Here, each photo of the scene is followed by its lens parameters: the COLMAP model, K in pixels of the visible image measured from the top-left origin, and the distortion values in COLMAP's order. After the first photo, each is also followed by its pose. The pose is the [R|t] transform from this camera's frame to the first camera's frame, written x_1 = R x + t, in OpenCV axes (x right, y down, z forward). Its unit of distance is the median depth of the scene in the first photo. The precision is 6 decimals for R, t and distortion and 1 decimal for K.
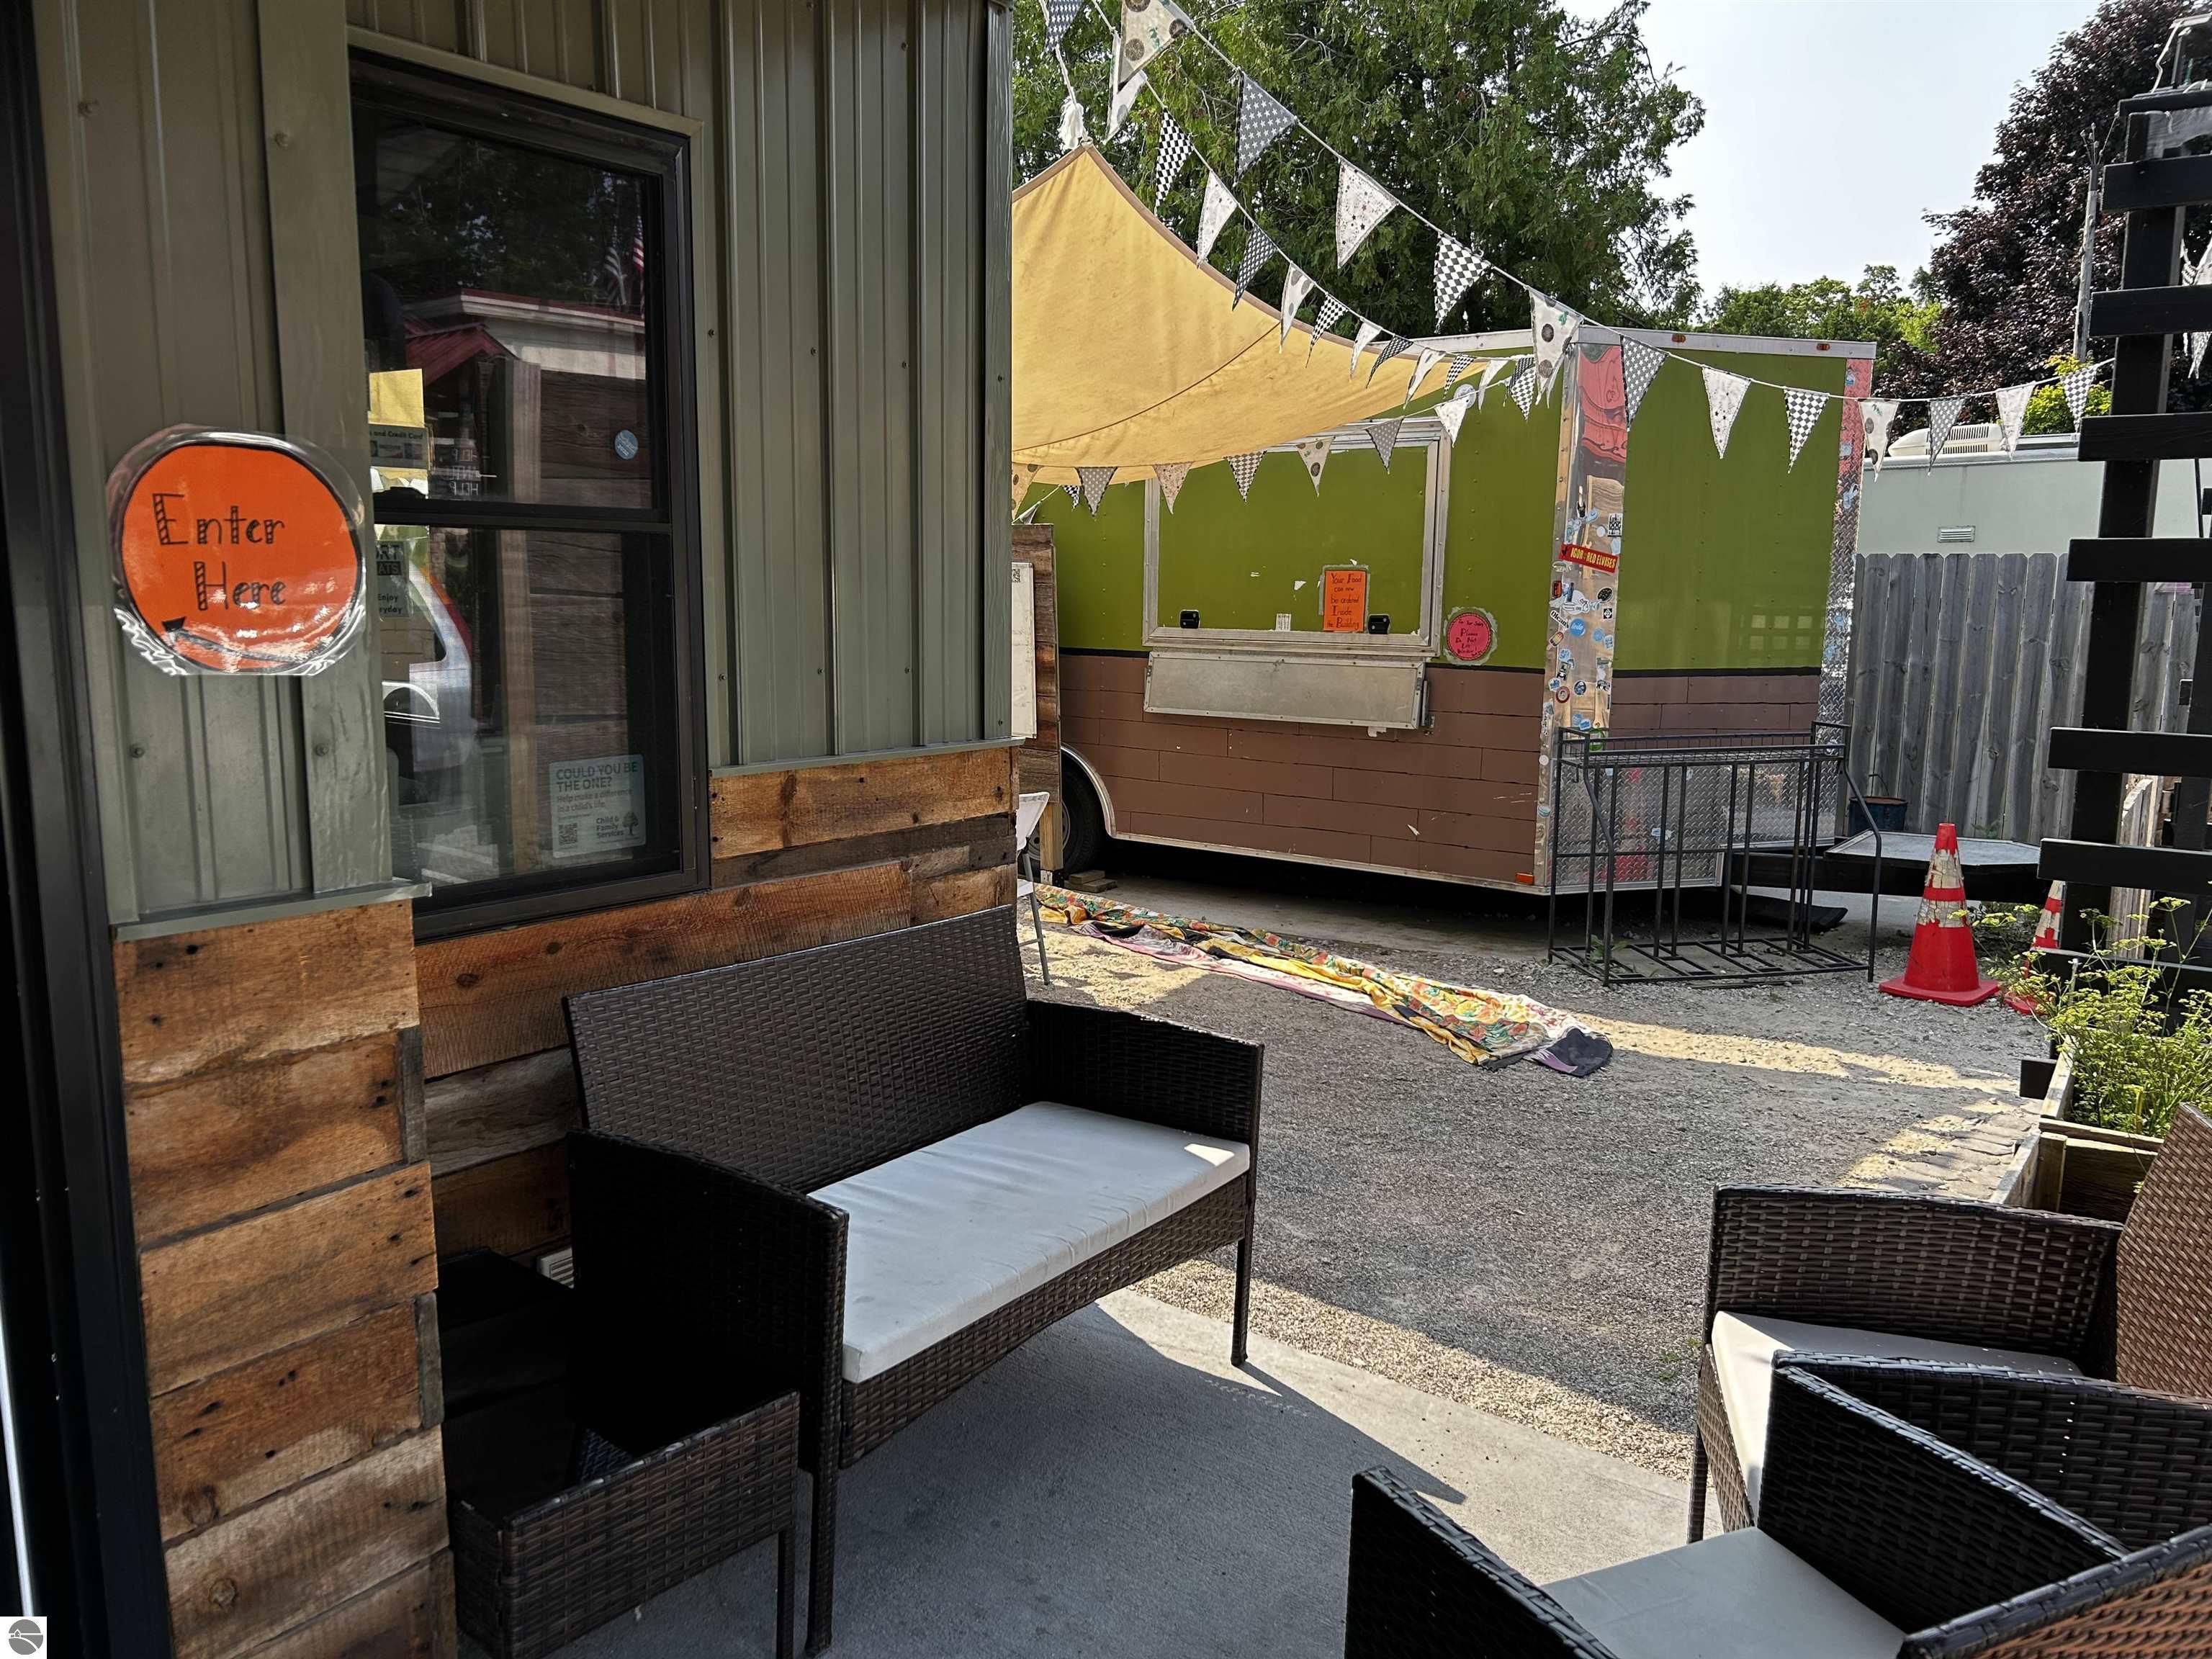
lens RADIAL K [[1666.8, 0, 1124.8], [0, 1666.8, 847.4], [0, 0, 1]] dist [0.057467, -0.055090]
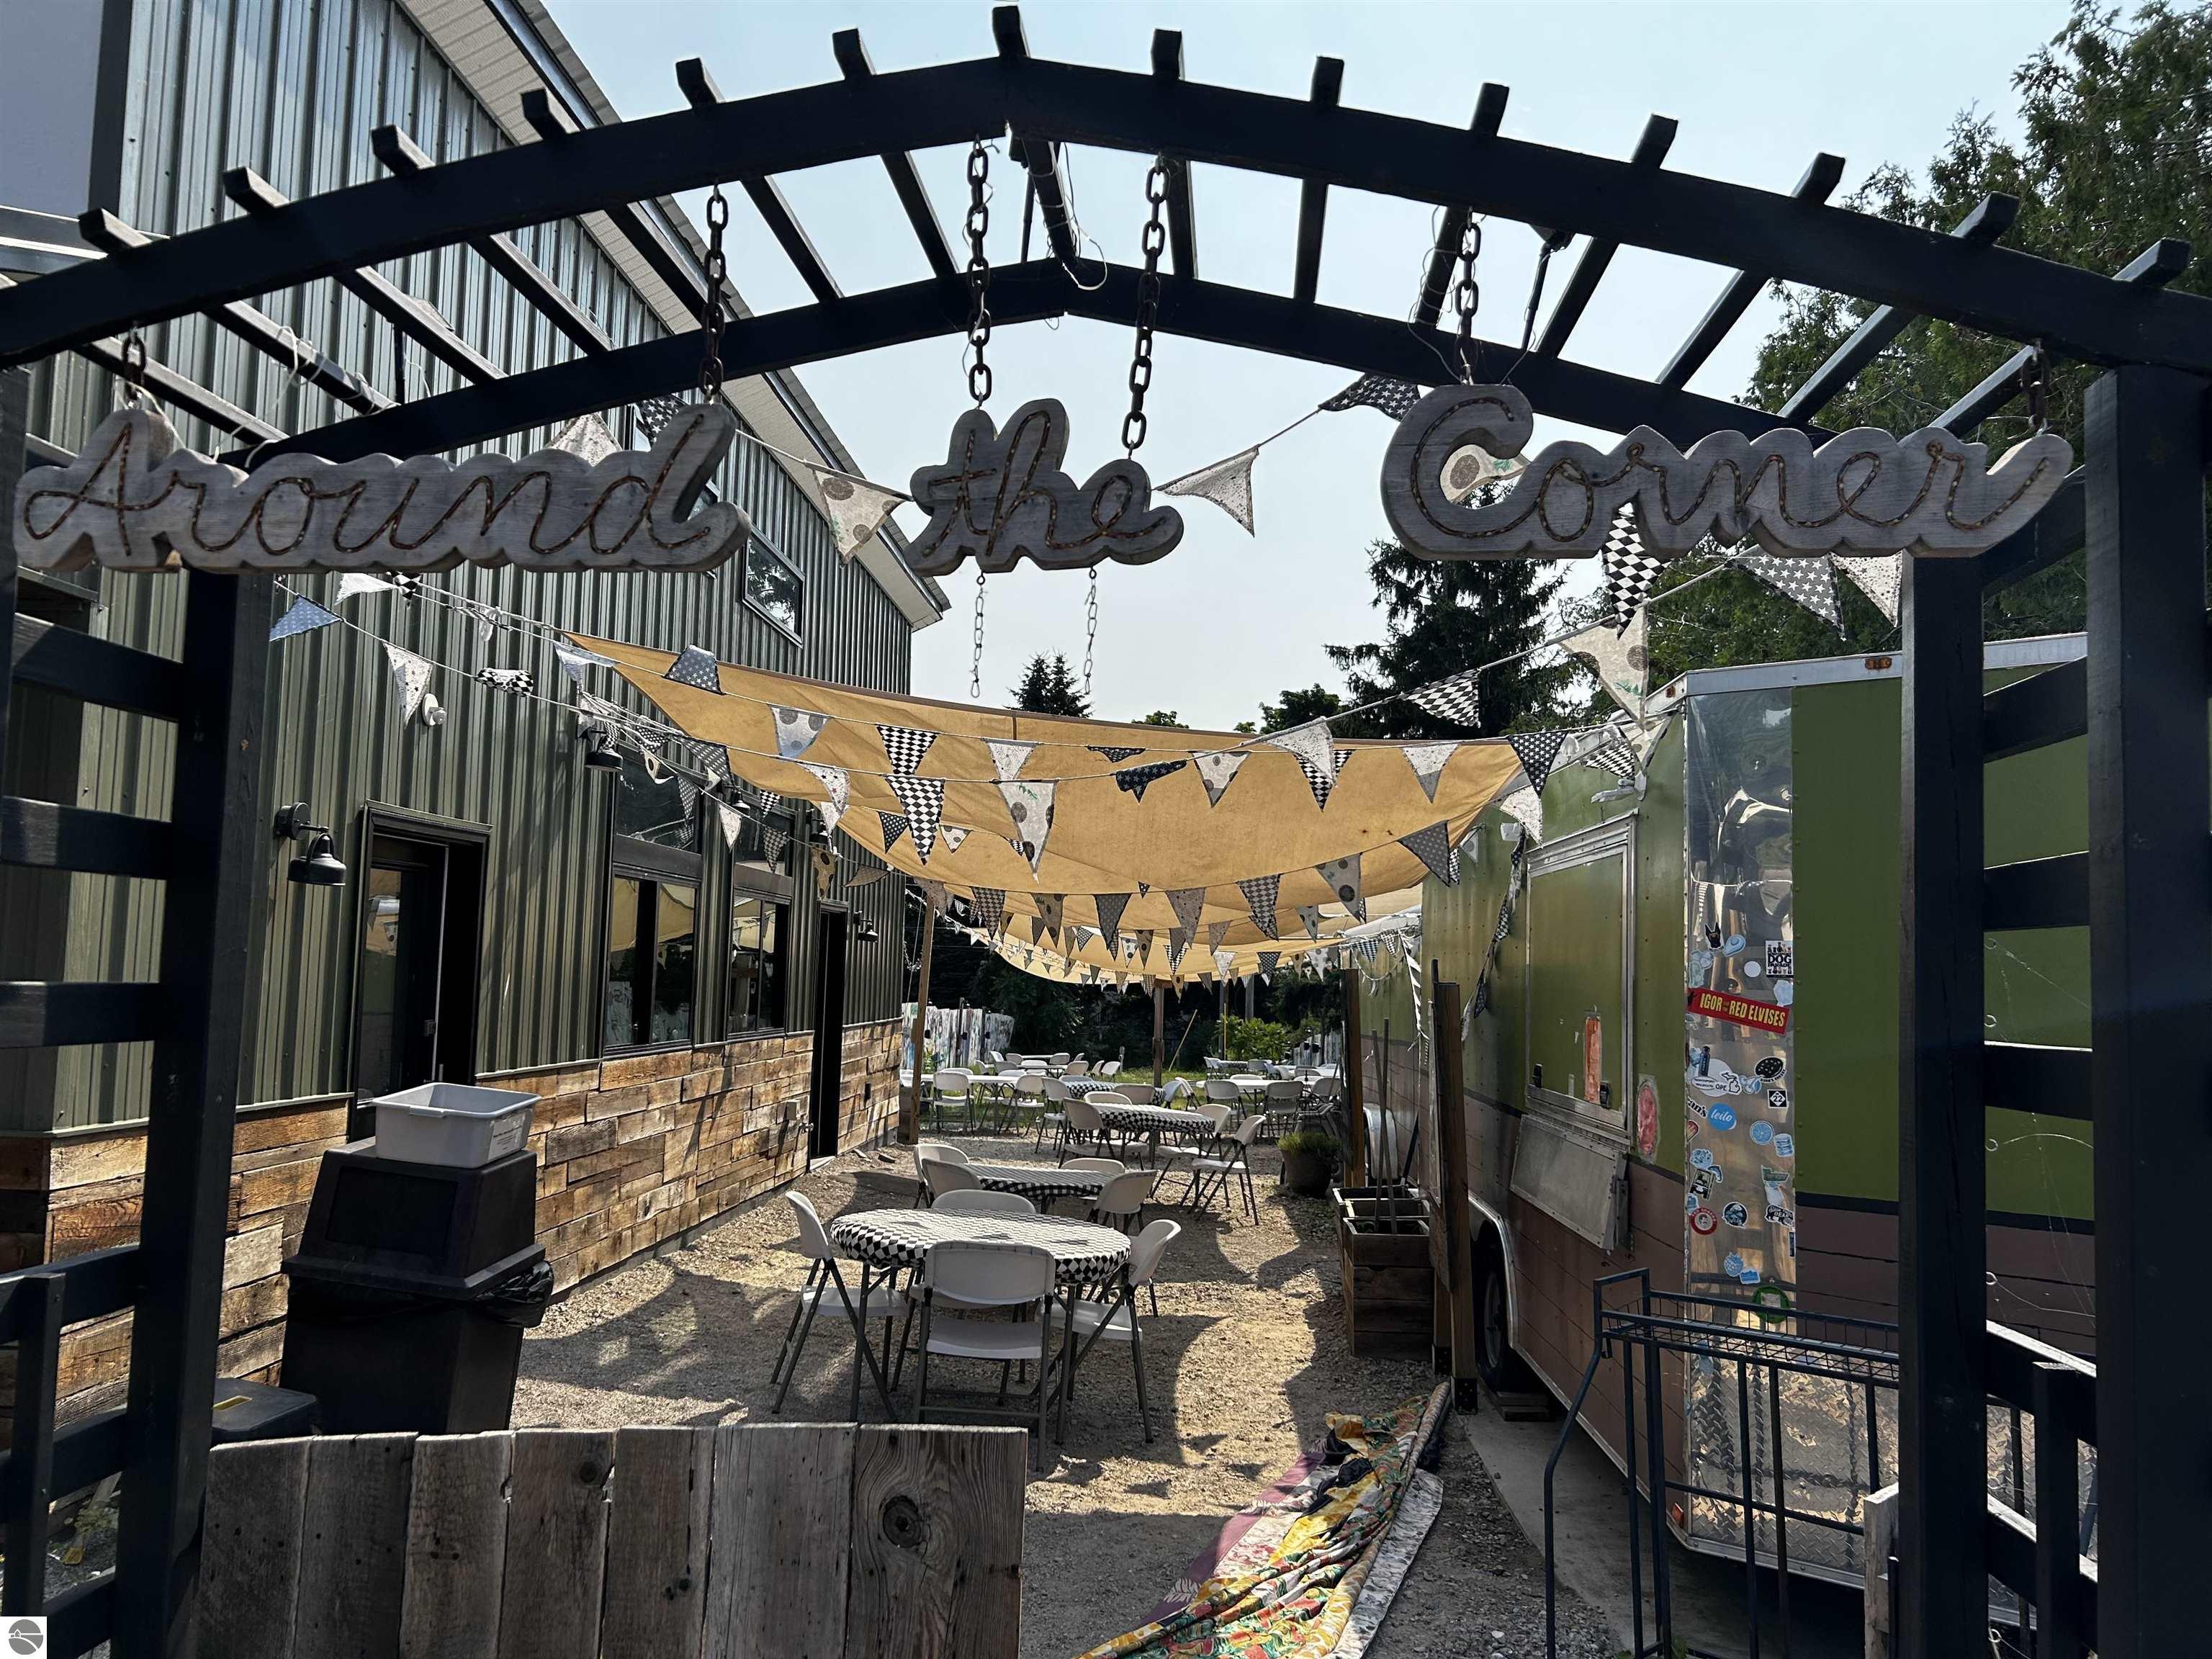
lens RADIAL K [[1666.8, 0, 1106.1], [0, 1666.8, 838.3], [0, 0, 1]] dist [0.057467, -0.055090]
pose [[0.537683, -0.065776, -0.840578, 0.638233], [-0.154807, 0.972303, -0.175107, -0.079225], [0.828814, 0.224279, 0.512608, 0.417283]]
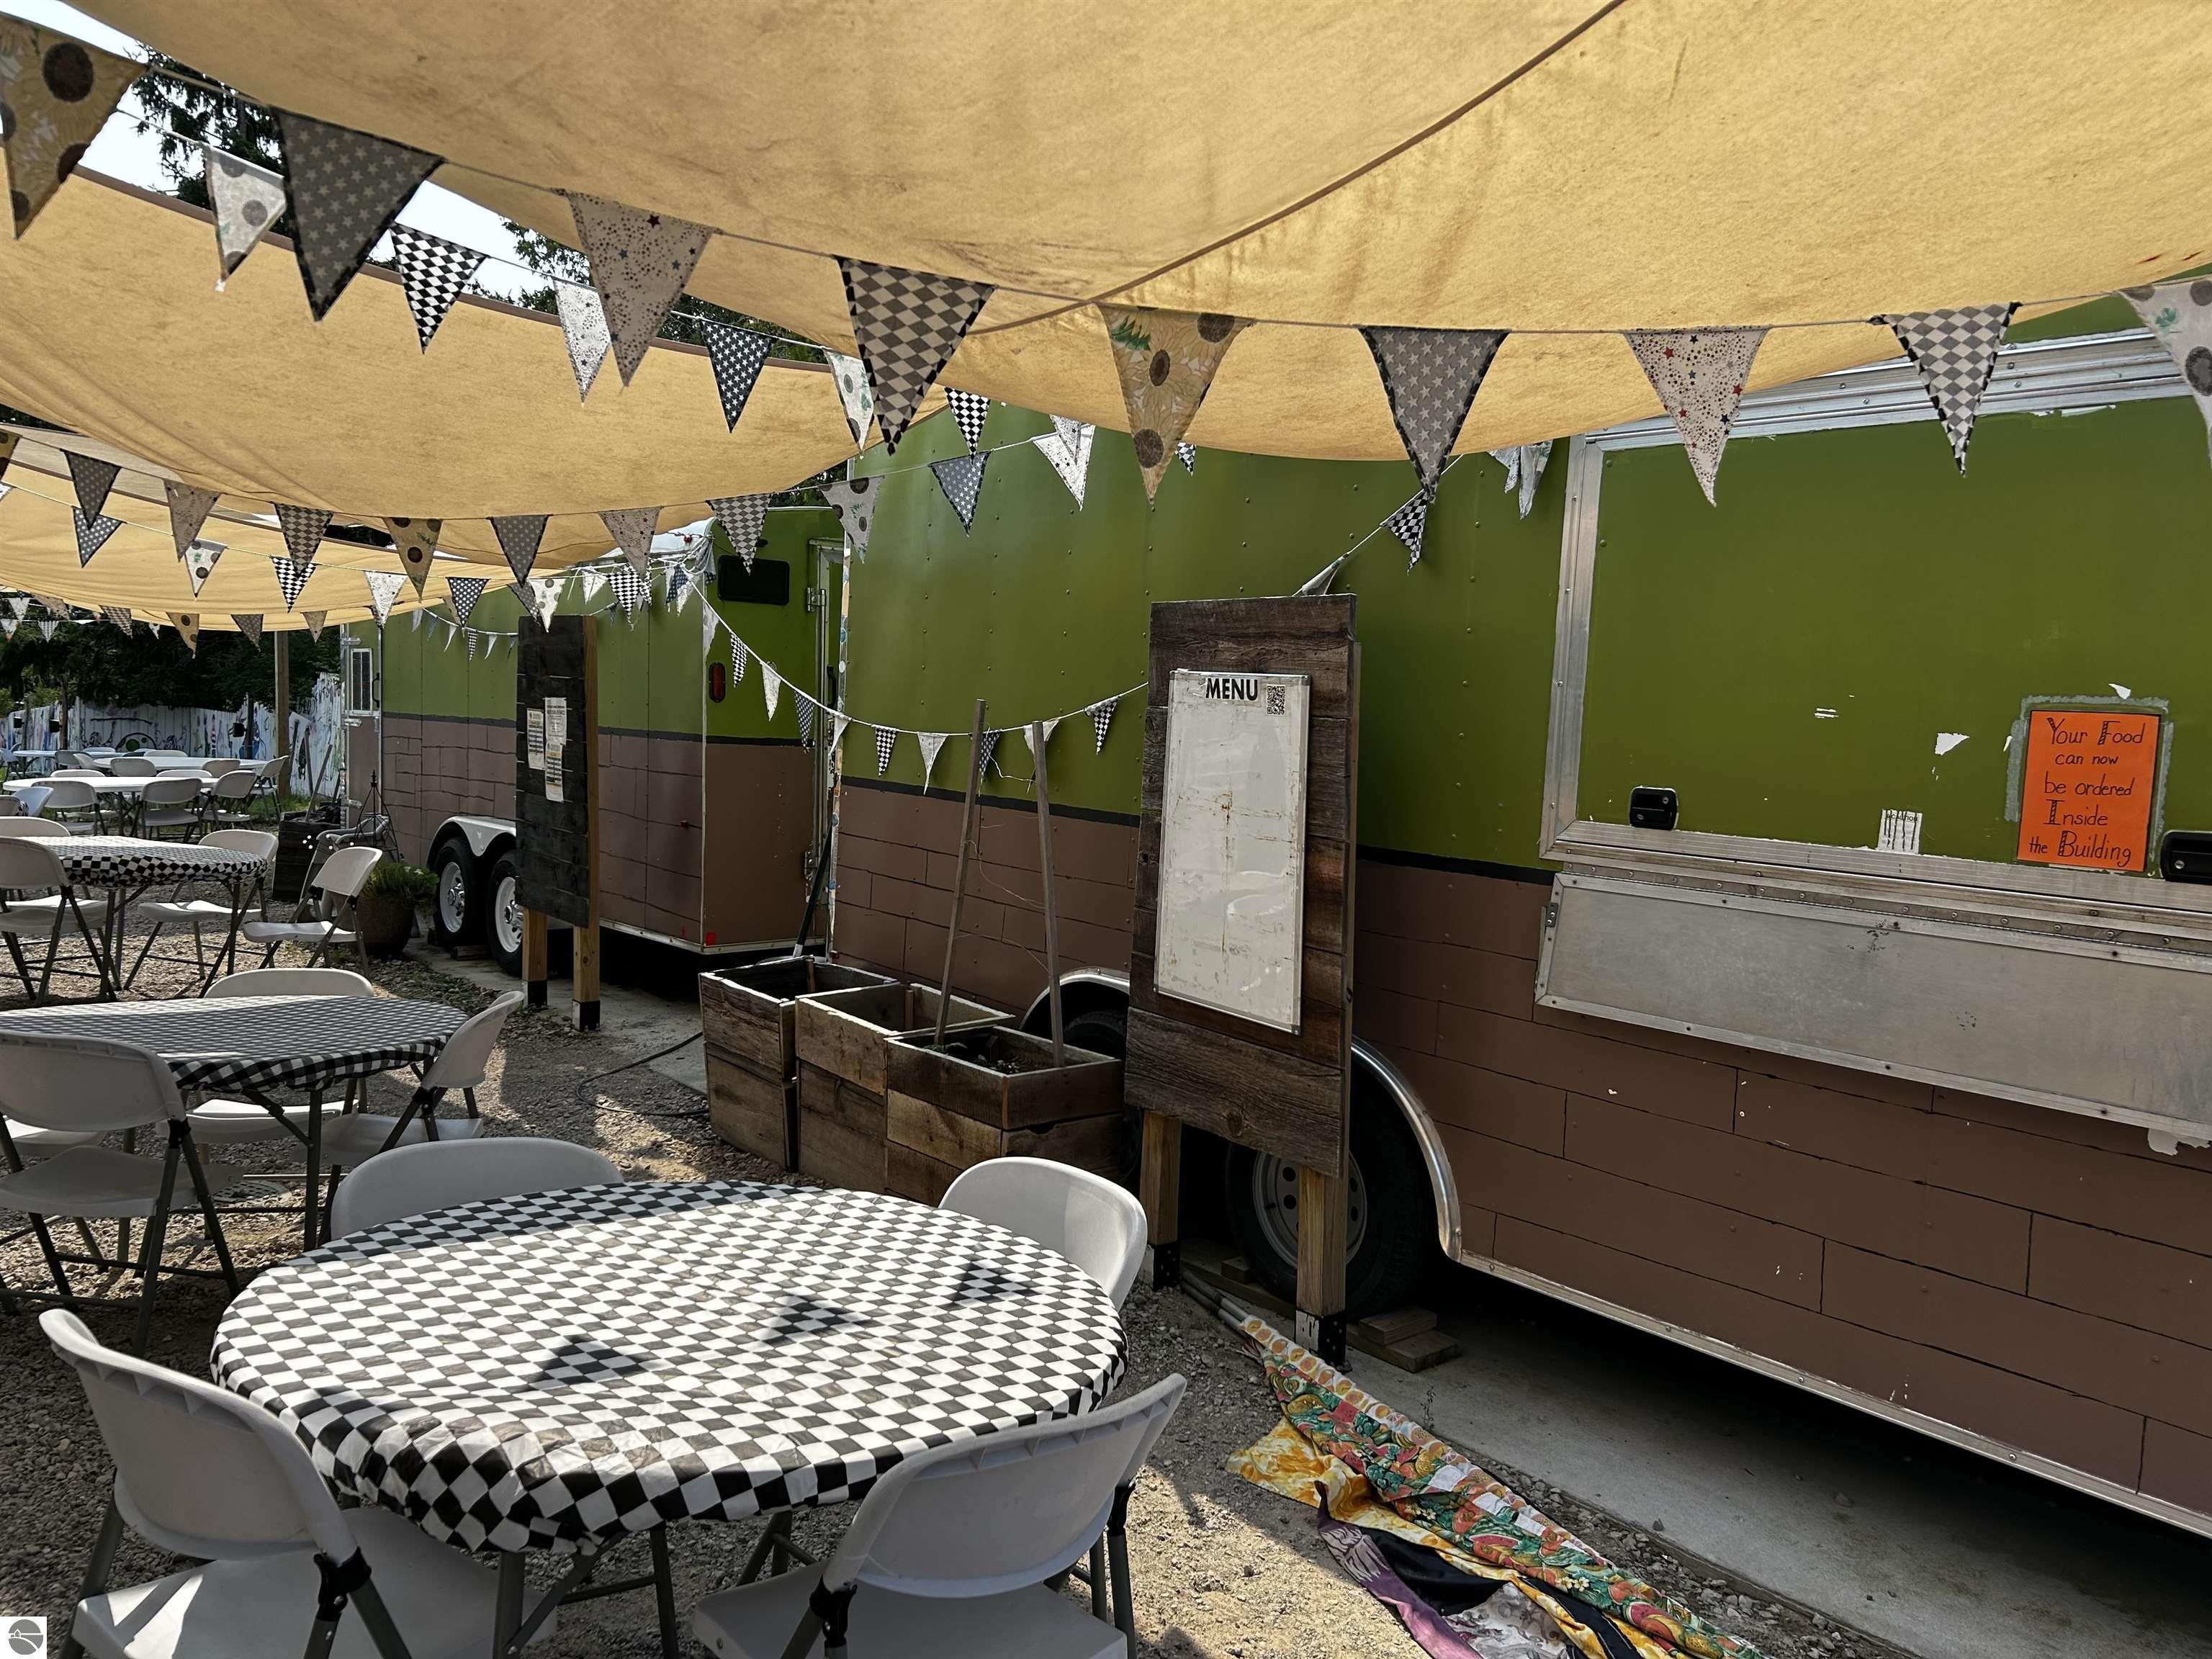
lens RADIAL K [[1666.8, 0, 1100.7], [0, 1666.8, 823.6], [0, 0, 1]] dist [0.057467, -0.055090]
pose [[0.965772, 0.053964, -0.253717, 0.011092], [-0.077604, 0.993430, -0.084104, -0.089141], [0.247512, 0.100915, 0.963615, 0.567783]]
